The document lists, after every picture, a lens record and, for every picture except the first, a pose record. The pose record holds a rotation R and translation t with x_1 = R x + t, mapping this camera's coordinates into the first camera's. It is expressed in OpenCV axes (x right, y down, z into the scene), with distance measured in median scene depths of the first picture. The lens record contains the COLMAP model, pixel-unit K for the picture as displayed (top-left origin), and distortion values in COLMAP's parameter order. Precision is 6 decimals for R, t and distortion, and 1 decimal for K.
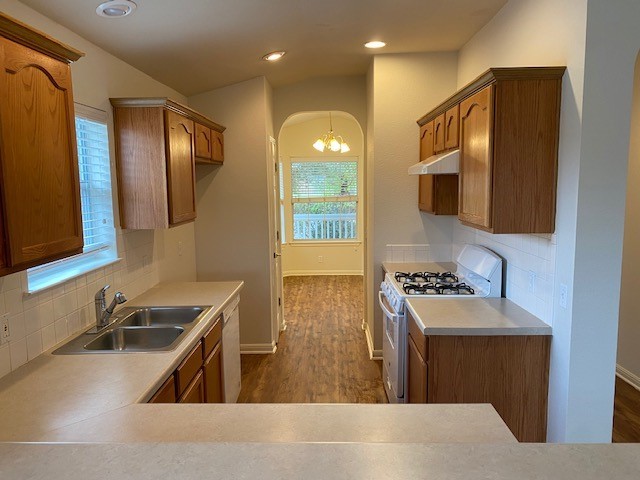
lens RADIAL K [[493.8, 0, 320.0], [0, 493.8, 240.0], [0, 0, 1]] dist [0.008128, -0.003720]
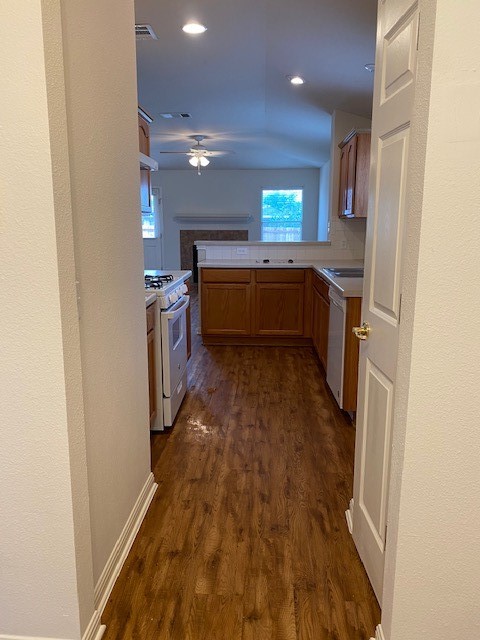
lens RADIAL K [[491.4, 0, 240.0], [0, 491.4, 320.0], [0, 0, 1]] dist [0.030285, -0.001399]
pose [[-0.999523, 0.006962, 0.030098, -0.005646], [0.015971, 0.950433, 0.310520, -0.091578], [-0.026444, 0.310852, -0.950090, 1.309276]]
